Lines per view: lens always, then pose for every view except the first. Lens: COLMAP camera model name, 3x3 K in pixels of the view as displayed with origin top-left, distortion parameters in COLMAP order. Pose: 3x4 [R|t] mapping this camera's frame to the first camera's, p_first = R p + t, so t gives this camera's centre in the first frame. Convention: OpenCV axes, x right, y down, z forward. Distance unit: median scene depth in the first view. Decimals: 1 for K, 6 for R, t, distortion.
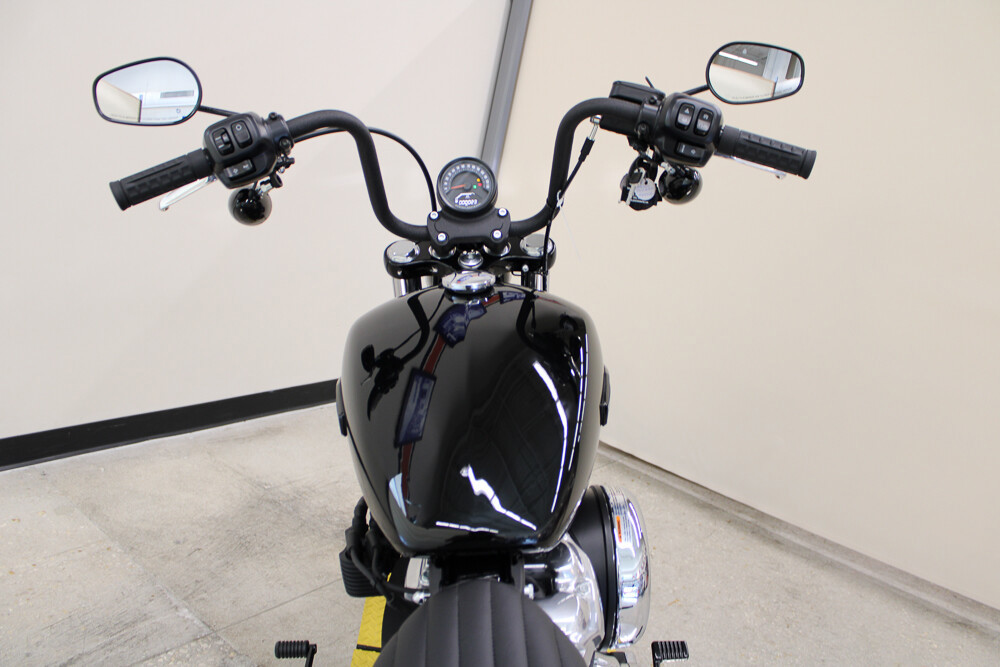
lens RADIAL K [[837.0, 0, 500.0], [0, 837.0, 333.5], [0, 0, 1]] dist [-0.109769, 0.001646]
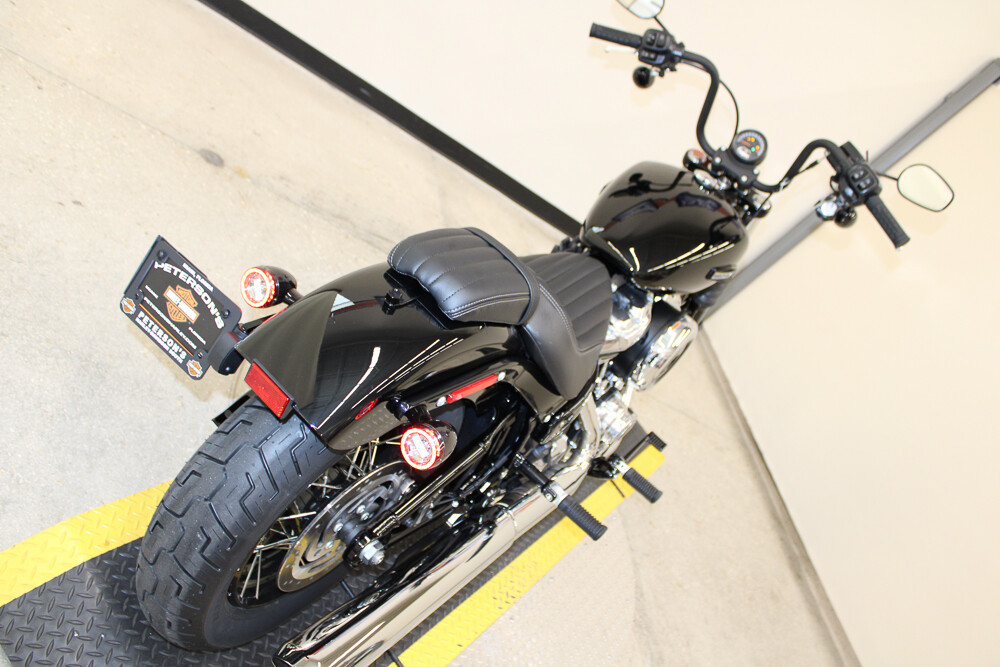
lens RADIAL K [[837.0, 0, 500.0], [0, 837.0, 333.5], [0, 0, 1]] dist [-0.109769, 0.001646]
pose [[0.694044, 0.654104, -0.300751, 0.400119], [-0.639022, 0.752124, 0.161122, 0.181031], [0.331593, 0.080361, 0.939994, -0.780410]]
